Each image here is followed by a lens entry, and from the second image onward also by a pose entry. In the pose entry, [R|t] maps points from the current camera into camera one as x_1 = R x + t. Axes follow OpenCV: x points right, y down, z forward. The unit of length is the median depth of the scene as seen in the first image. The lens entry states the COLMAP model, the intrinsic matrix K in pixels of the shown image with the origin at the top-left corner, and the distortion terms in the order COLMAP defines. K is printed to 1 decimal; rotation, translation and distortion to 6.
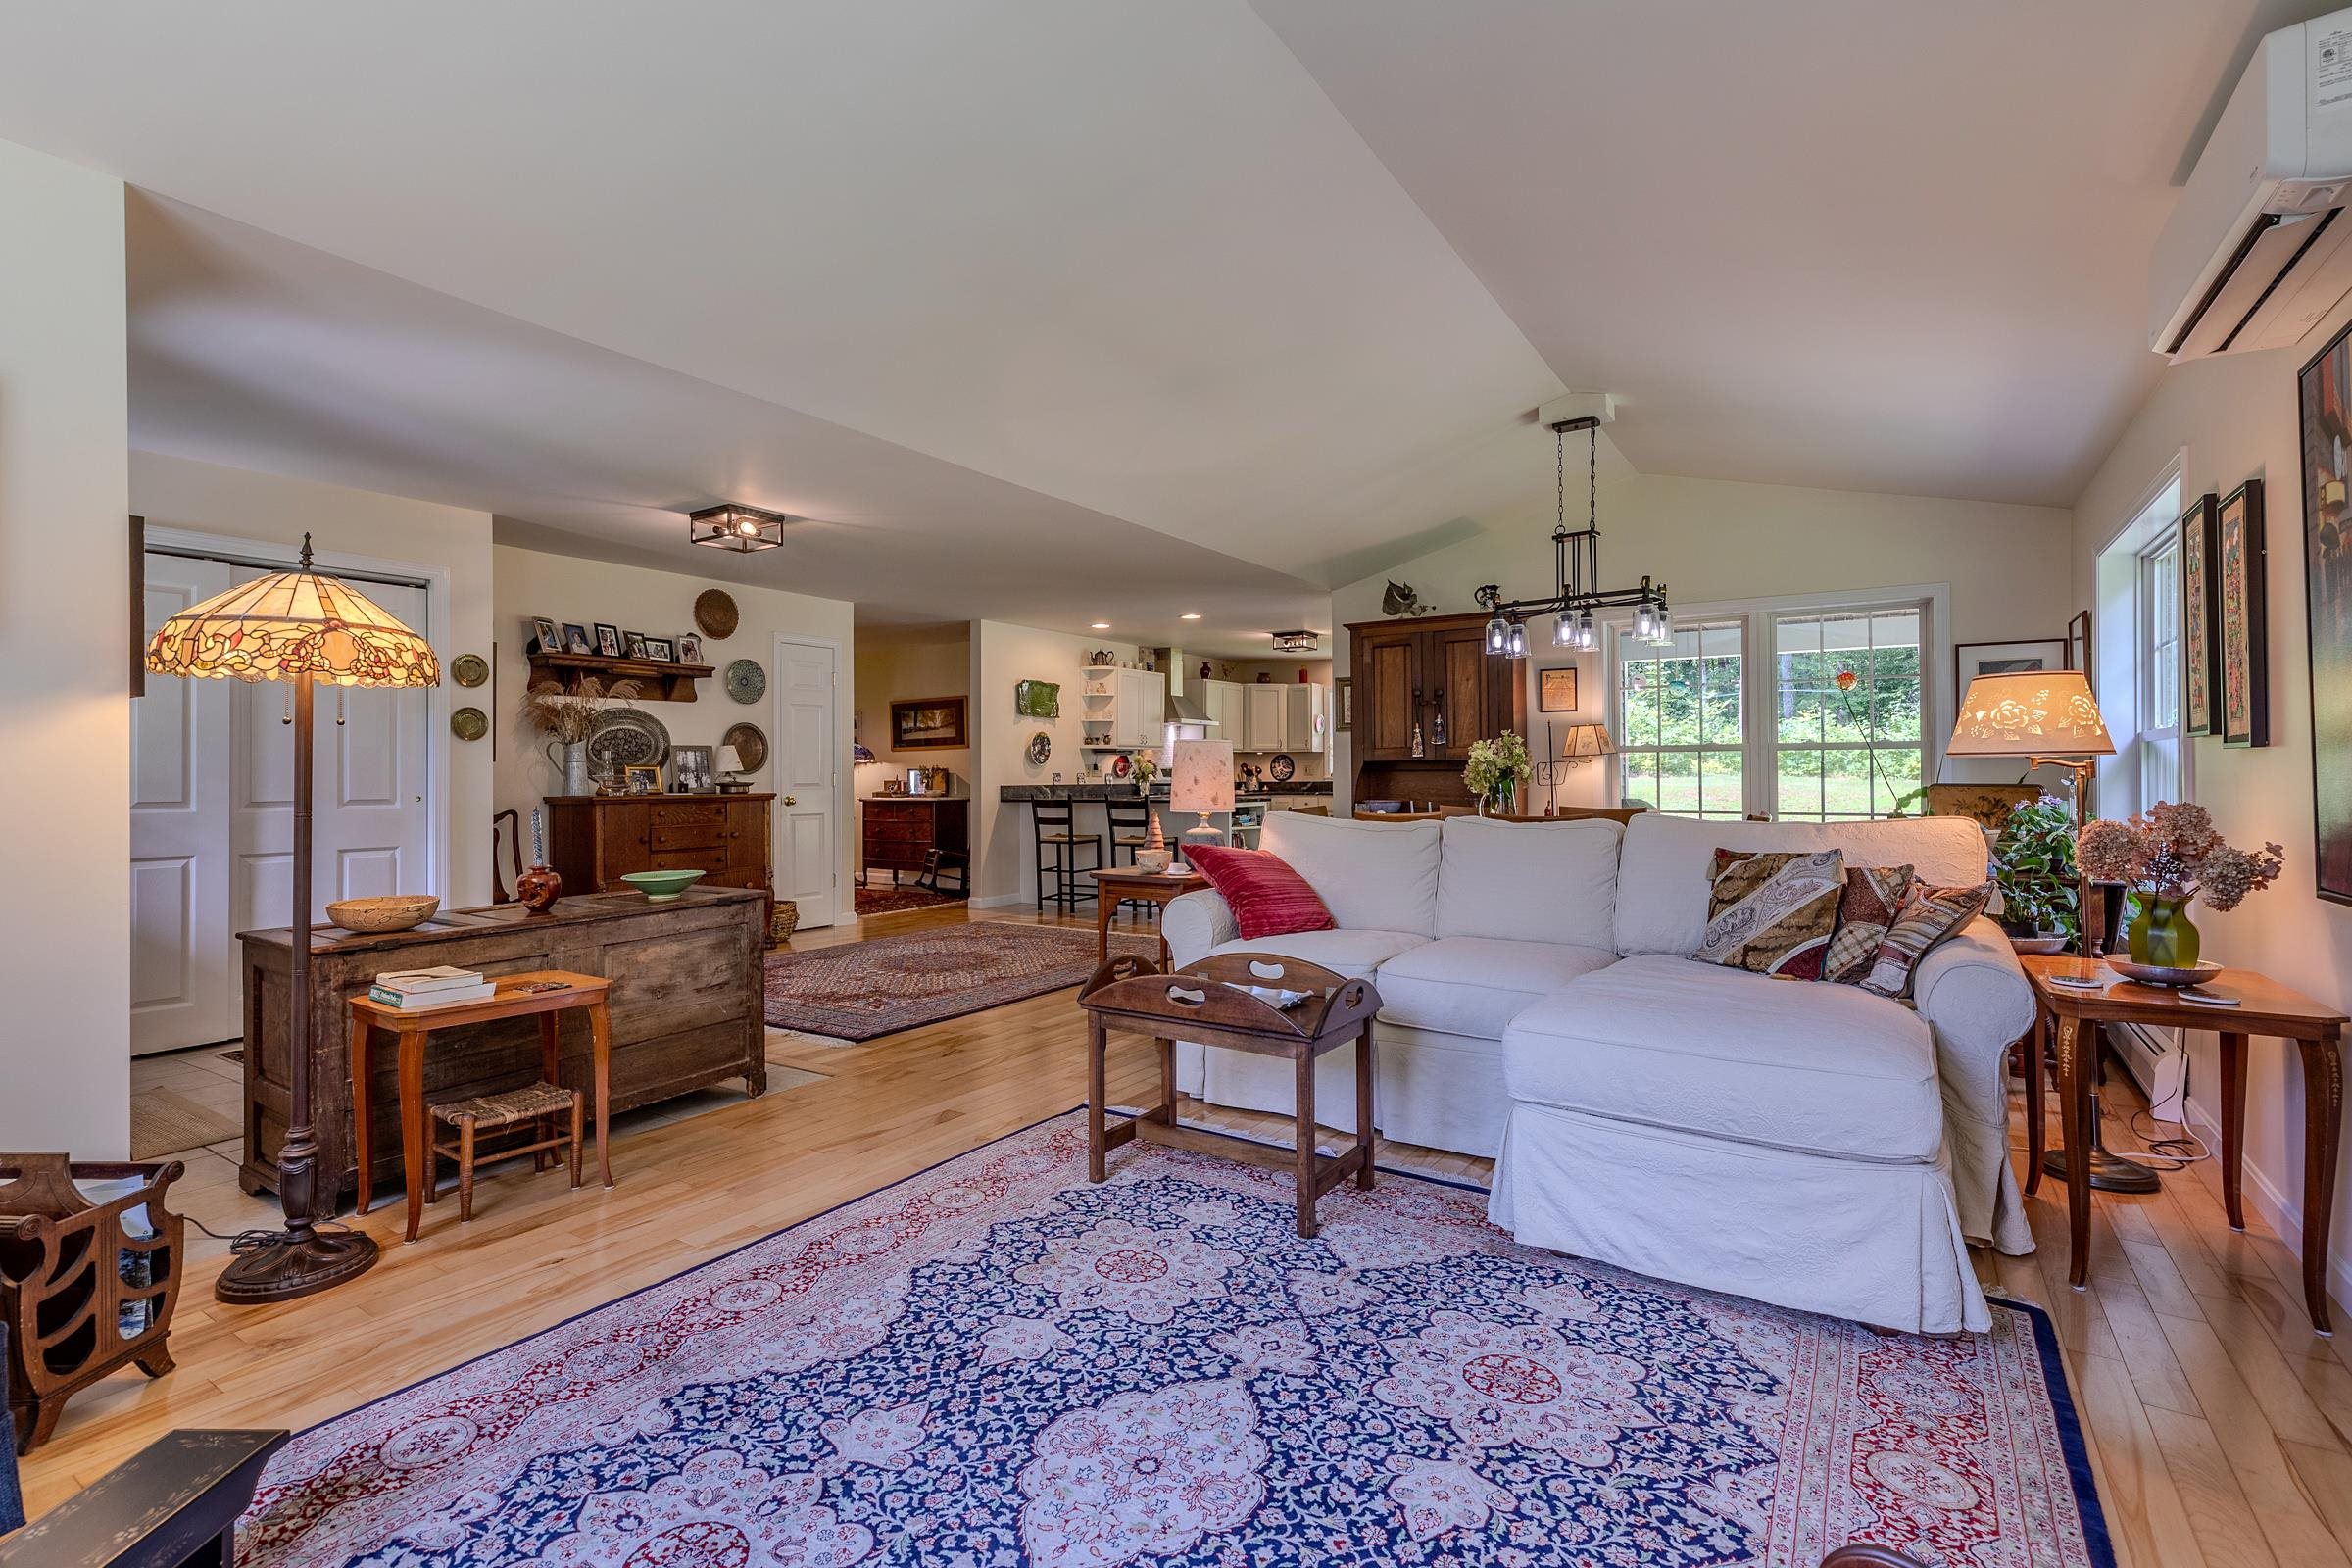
lens RADIAL K [[1076.3, 0, 1151.1], [0, 1076.3, 775.9], [0, 0, 1]] dist [0.007295, 0.000240]
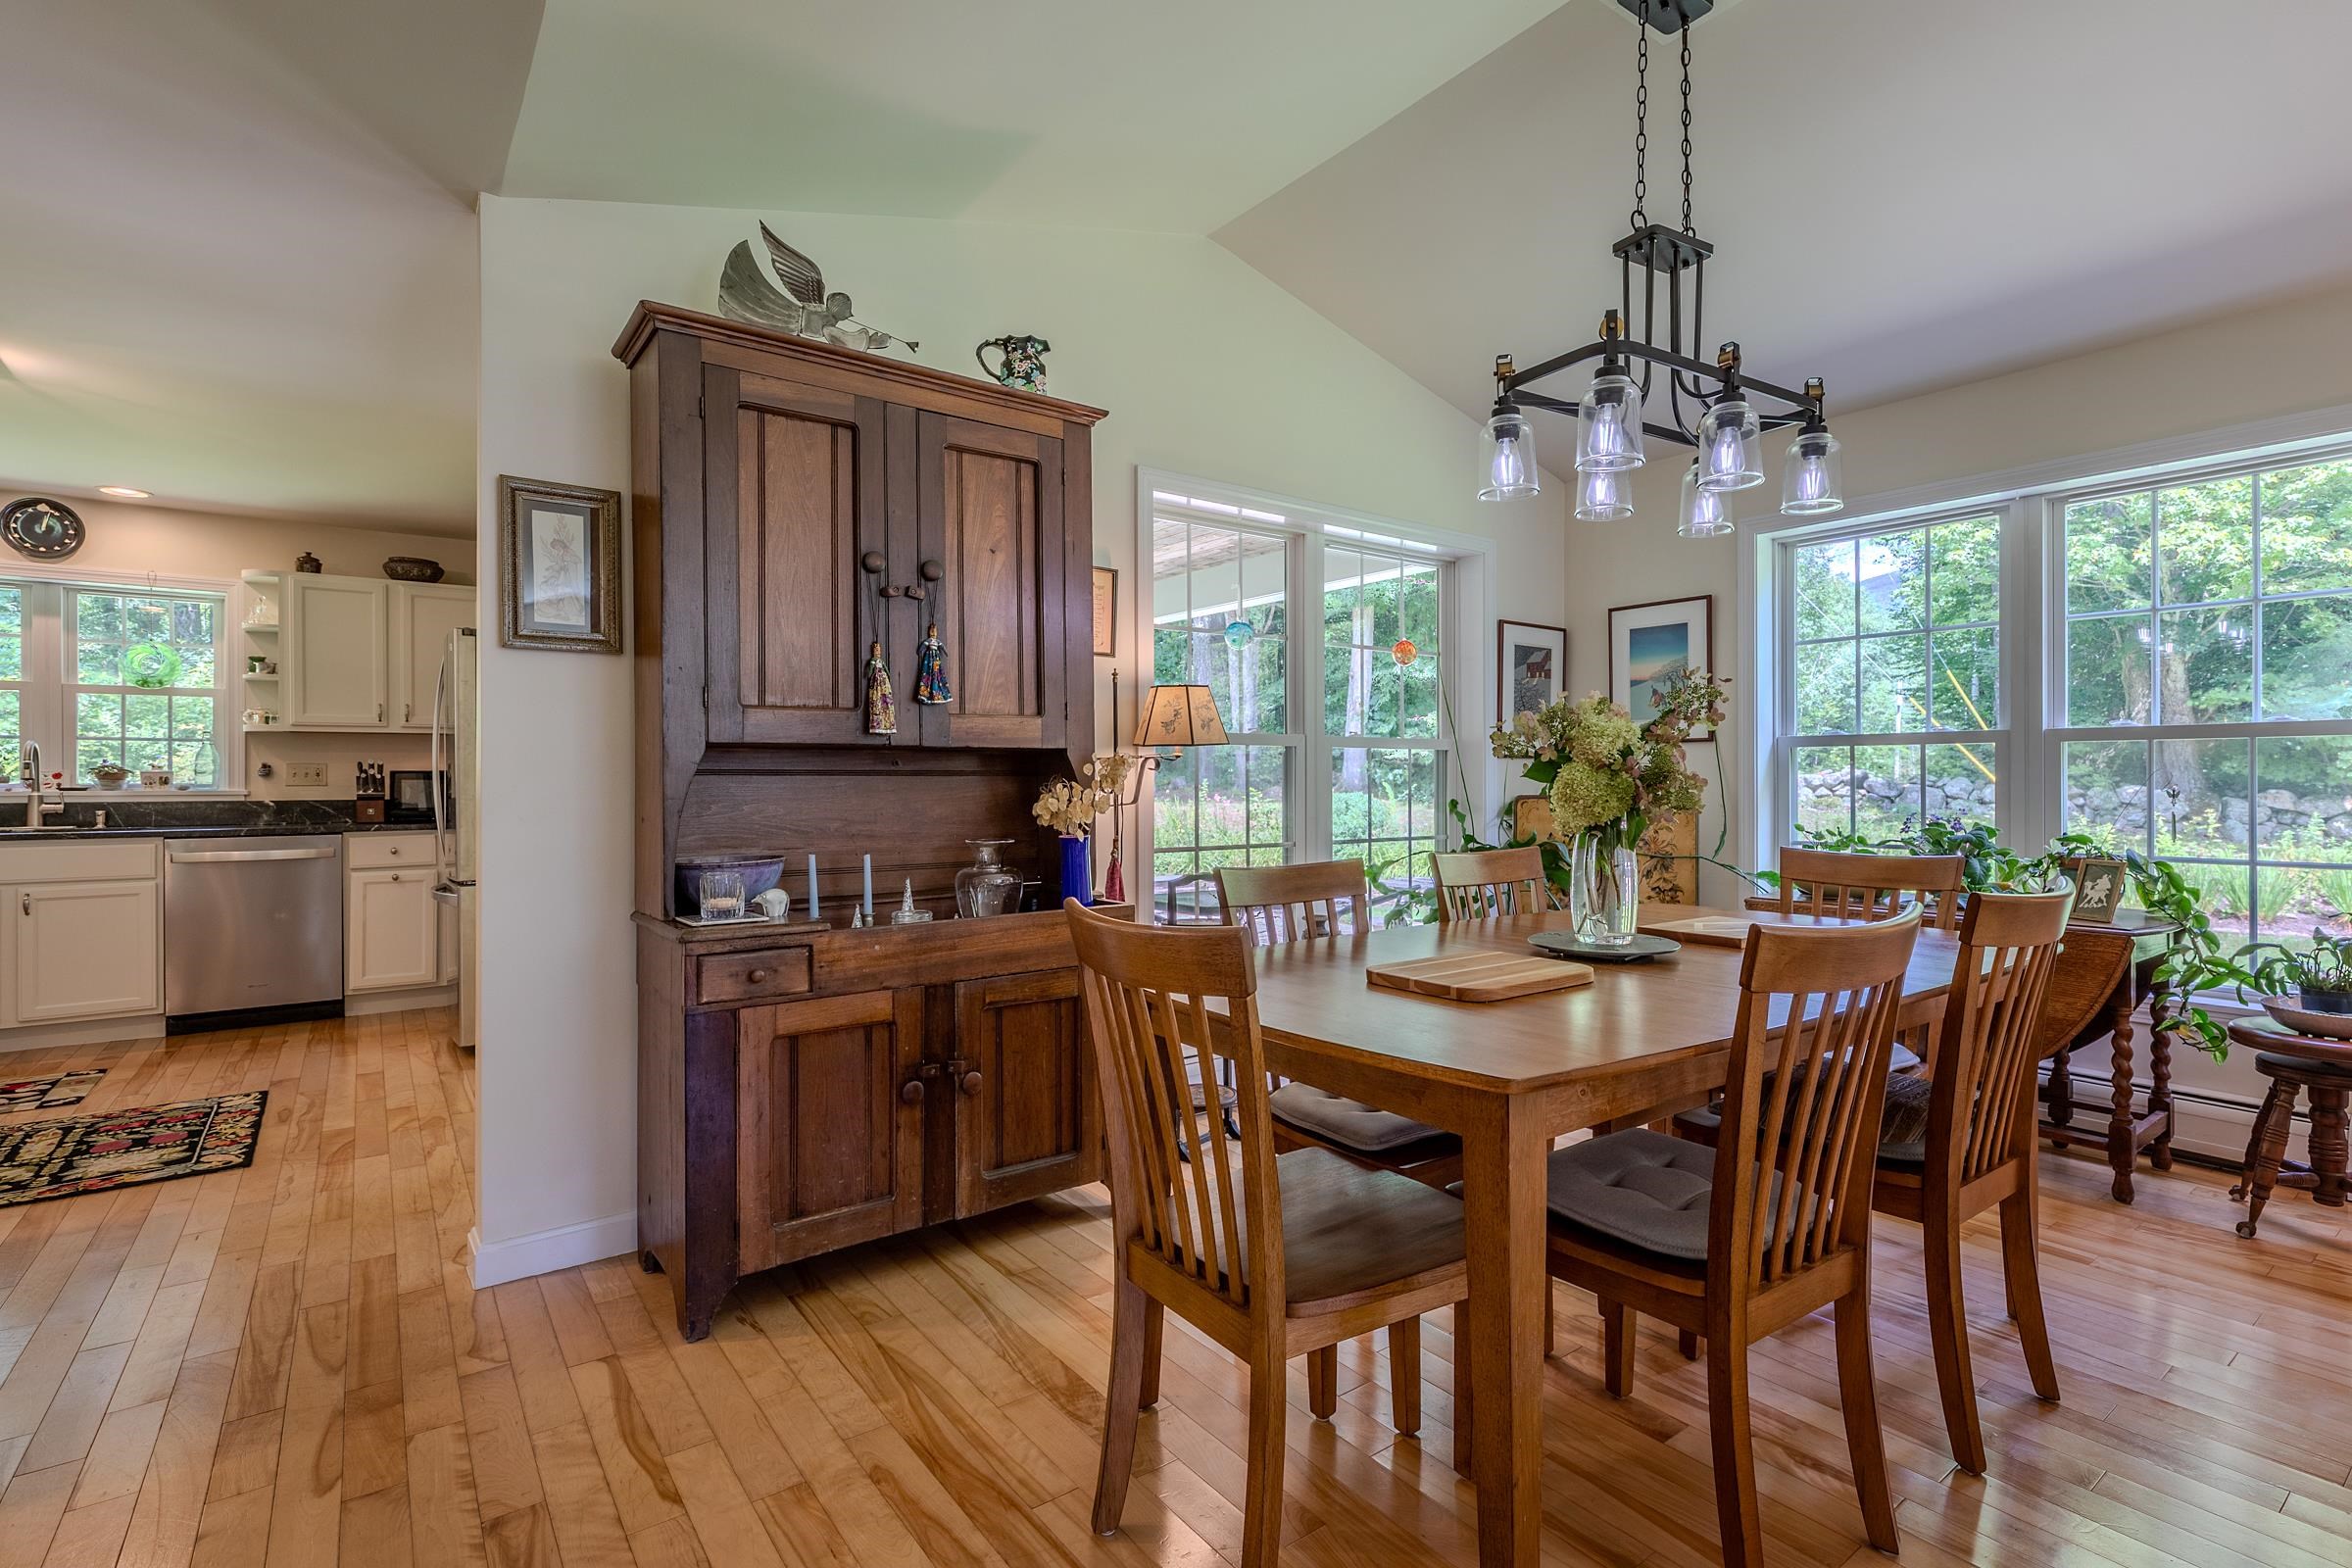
lens RADIAL K [[1076.3, 0, 1200.1], [0, 1076.3, 785.5], [0, 0, 1]] dist [0.007295, 0.000240]
pose [[0.318249, -0.003170, 0.948002, -0.053456], [0.002606, 0.999994, 0.002469, -0.001246], [-0.948003, 0.001685, 0.318255, 0.629923]]
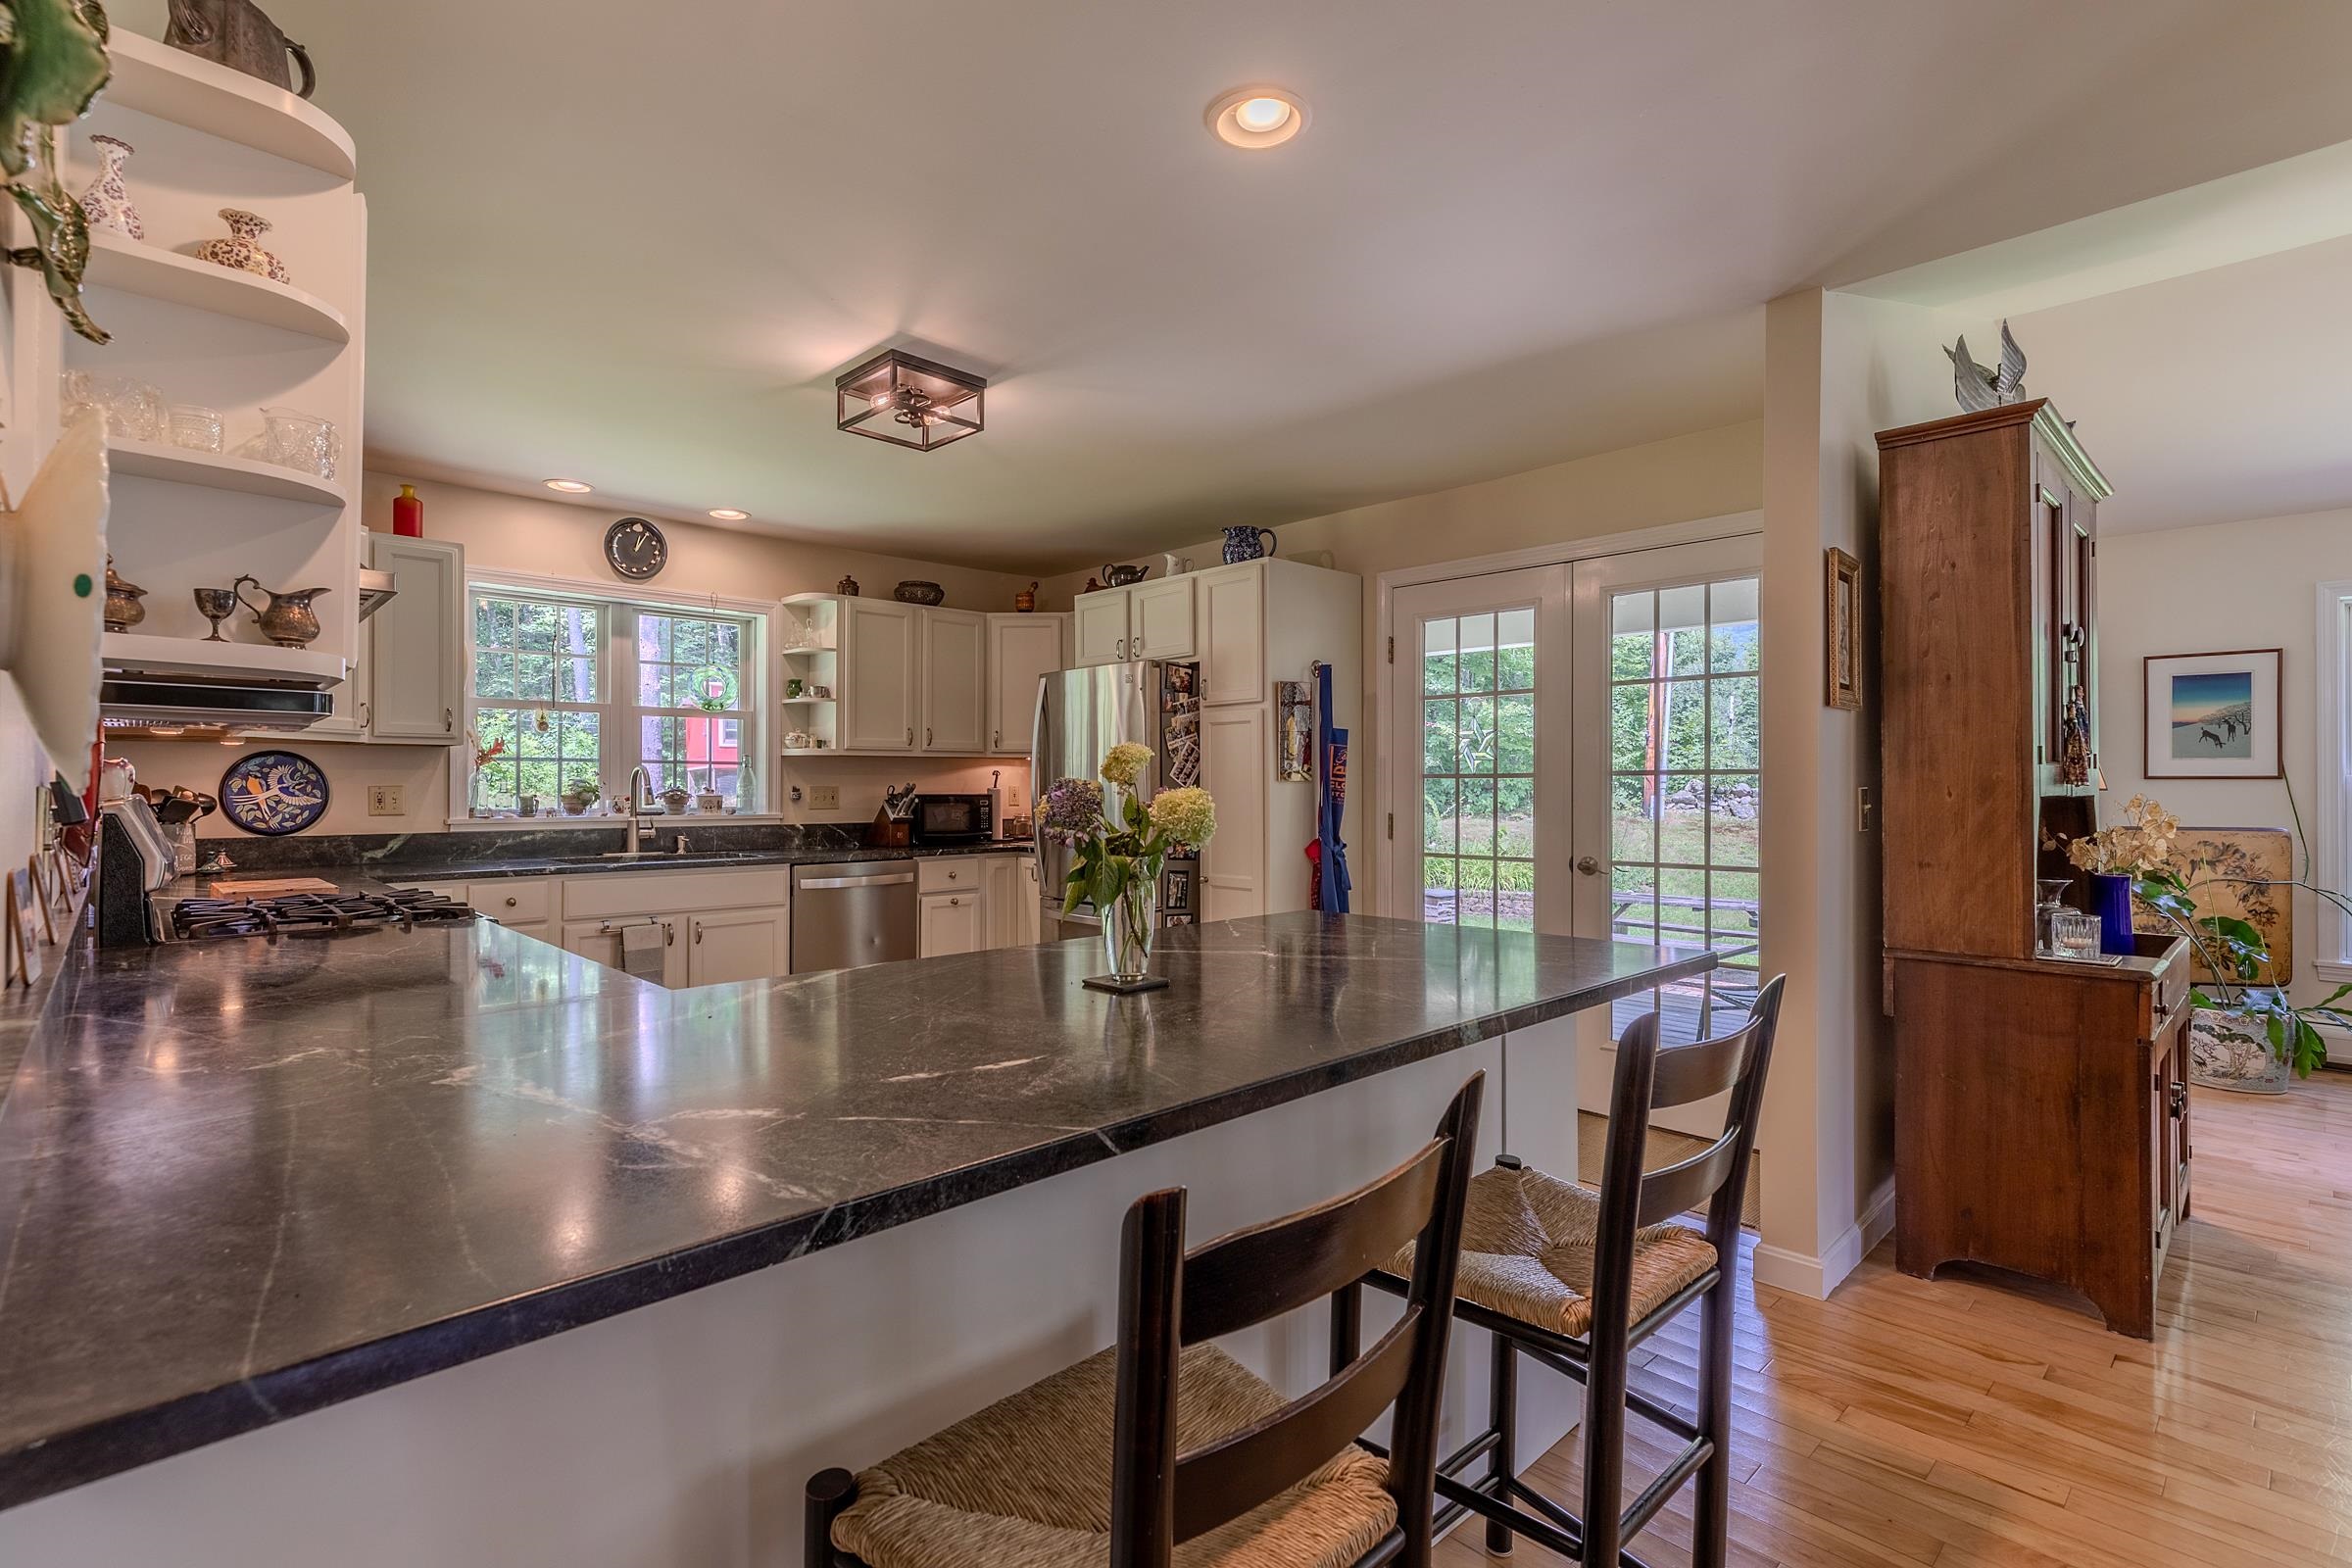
lens RADIAL K [[1076.3, 0, 1167.4], [0, 1076.3, 784.5], [0, 0, 1]] dist [0.007295, 0.000240]
pose [[0.232582, 0.005477, 0.972561, -0.183196], [-0.002453, 0.999984, -0.005045, -0.012734], [-0.972574, -0.001212, 0.232592, 0.996695]]
